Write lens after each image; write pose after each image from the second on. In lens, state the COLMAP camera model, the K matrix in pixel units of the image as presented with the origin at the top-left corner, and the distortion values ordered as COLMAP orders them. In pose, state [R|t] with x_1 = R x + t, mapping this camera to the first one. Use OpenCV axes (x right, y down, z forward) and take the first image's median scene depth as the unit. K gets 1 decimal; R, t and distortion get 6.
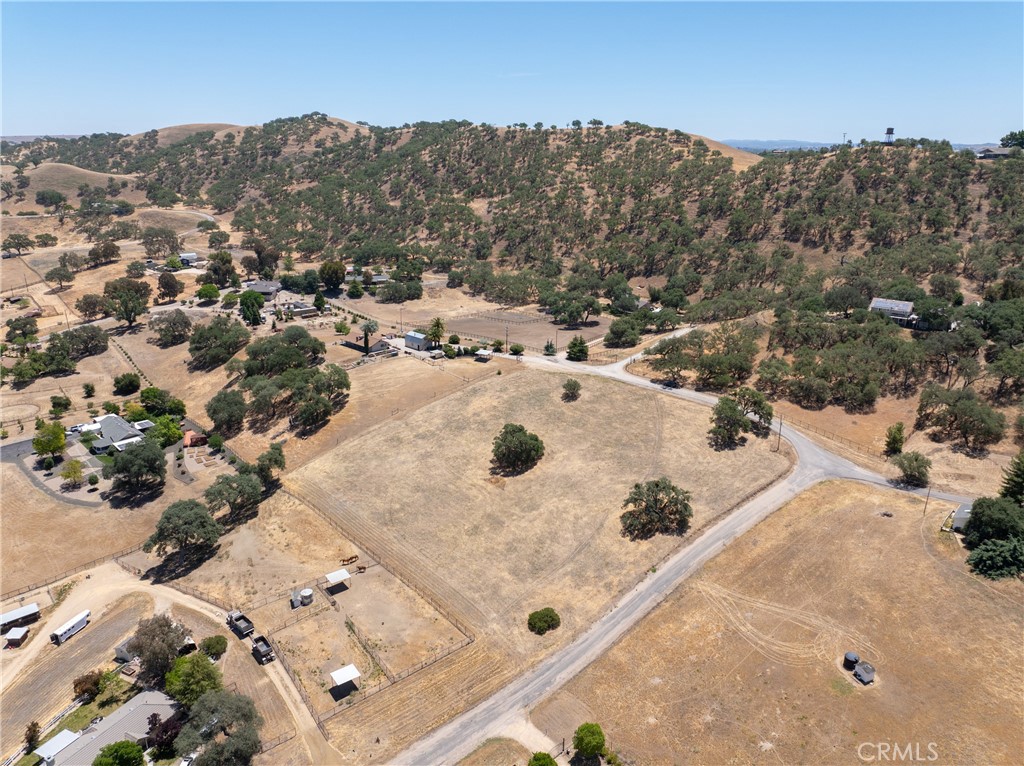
lens RADIAL K [[711.5, 0, 510.9], [0, 711.5, 386.3], [0, 0, 1]] dist [-0.057216, 0.016390]
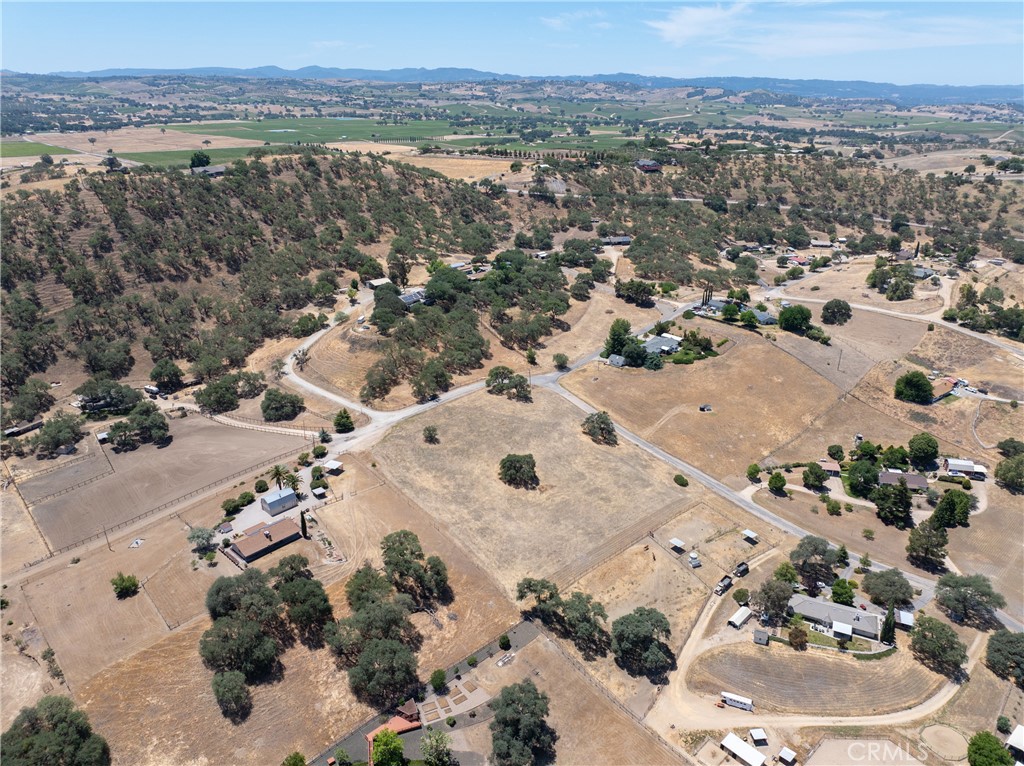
lens RADIAL K [[711.5, 0, 511.0], [0, 711.5, 384.5], [0, 0, 1]] dist [-0.057216, 0.016390]
pose [[-0.017555, -0.401946, 0.915495, -1.287573], [0.315578, 0.866605, 0.386532, -0.639966], [-0.948737, 0.295696, 0.111631, 0.890955]]
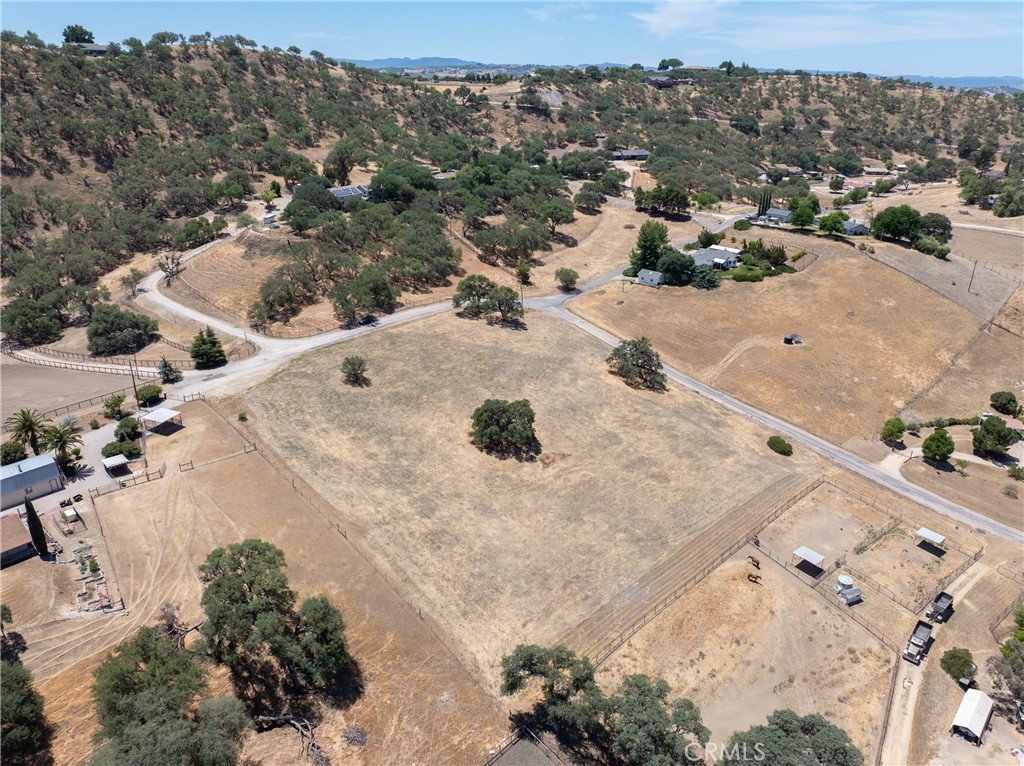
lens RADIAL K [[711.5, 0, 515.2], [0, 711.5, 379.1], [0, 0, 1]] dist [-0.057216, 0.016390]
pose [[-0.042429, -0.401340, 0.914946, -0.748015], [0.309340, 0.865493, 0.393993, -0.283001], [-0.950004, 0.299746, 0.087429, 0.991878]]
